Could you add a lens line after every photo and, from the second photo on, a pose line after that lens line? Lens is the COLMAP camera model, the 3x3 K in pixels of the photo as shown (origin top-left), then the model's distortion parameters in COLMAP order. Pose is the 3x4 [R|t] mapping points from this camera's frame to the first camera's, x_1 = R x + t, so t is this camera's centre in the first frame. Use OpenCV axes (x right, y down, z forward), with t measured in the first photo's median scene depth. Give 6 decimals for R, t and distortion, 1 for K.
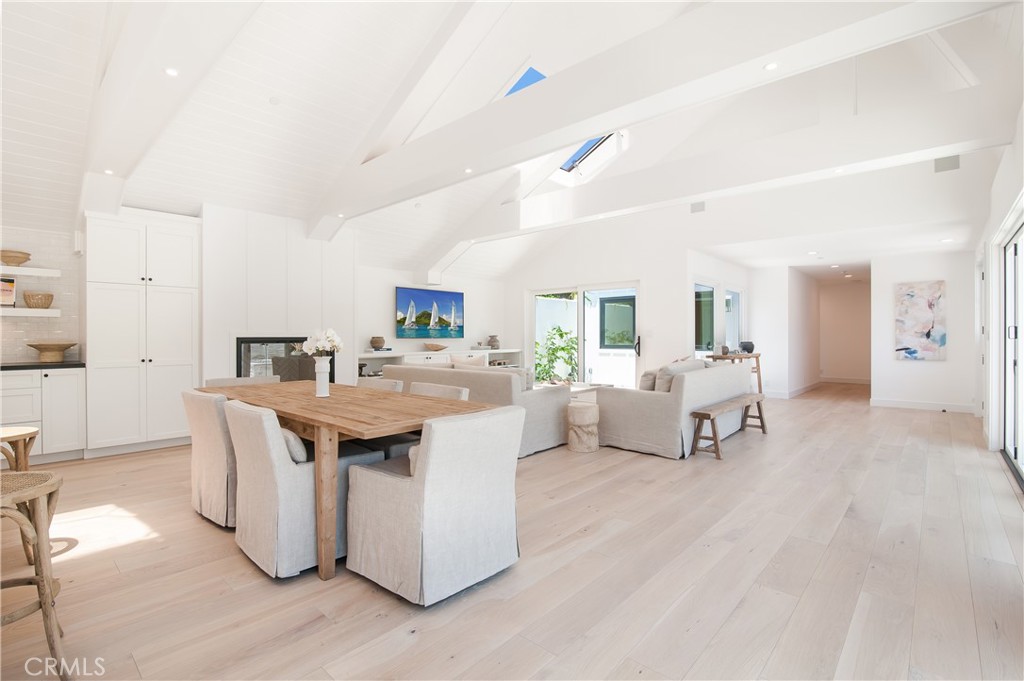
lens RADIAL K [[472.8, 0, 510.7], [0, 472.8, 334.8], [0, 0, 1]] dist [-0.018989, 0.000232]
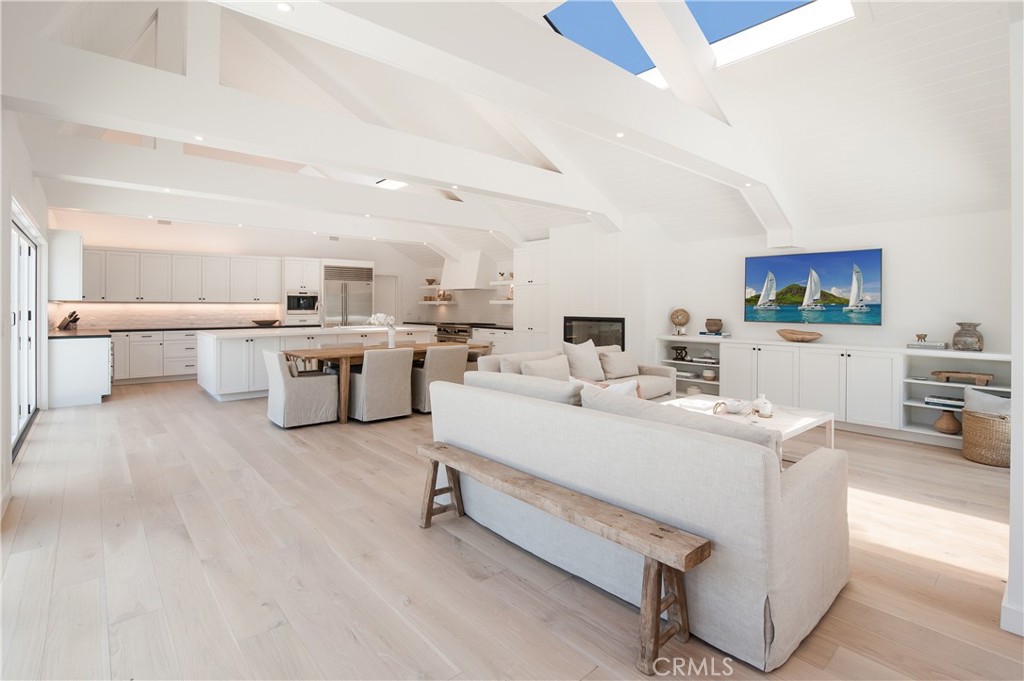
lens RADIAL K [[493.9, 0, 508.6], [0, 493.9, 305.1], [0, 0, 1]] dist [-0.008422, -0.001156]
pose [[-0.120585, -0.000306, -0.992703, 0.668335], [-0.001749, 0.999998, -0.000096, -0.020277], [0.992701, 0.001725, -0.120585, 0.731147]]
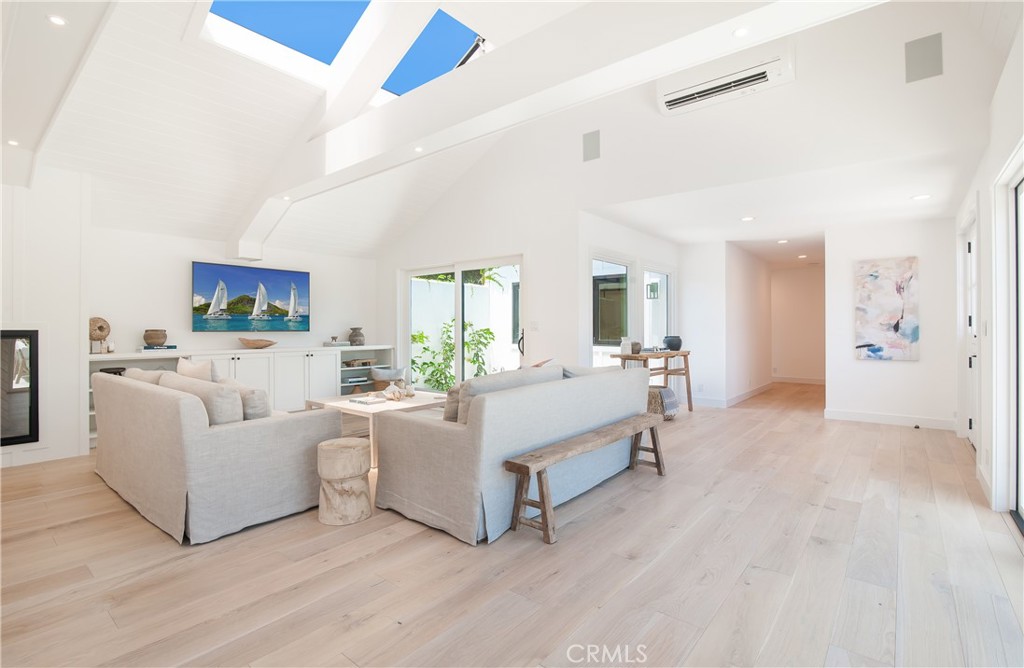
lens RADIAL K [[476.6, 0, 508.1], [0, 476.6, 323.5], [0, 0, 1]] dist [-0.017423, 0.000062]
pose [[0.999006, 0.000796, 0.044571, 0.224011], [-0.000492, 0.999977, -0.006837, -0.000604], [-0.044575, 0.006808, 0.998983, 0.254669]]
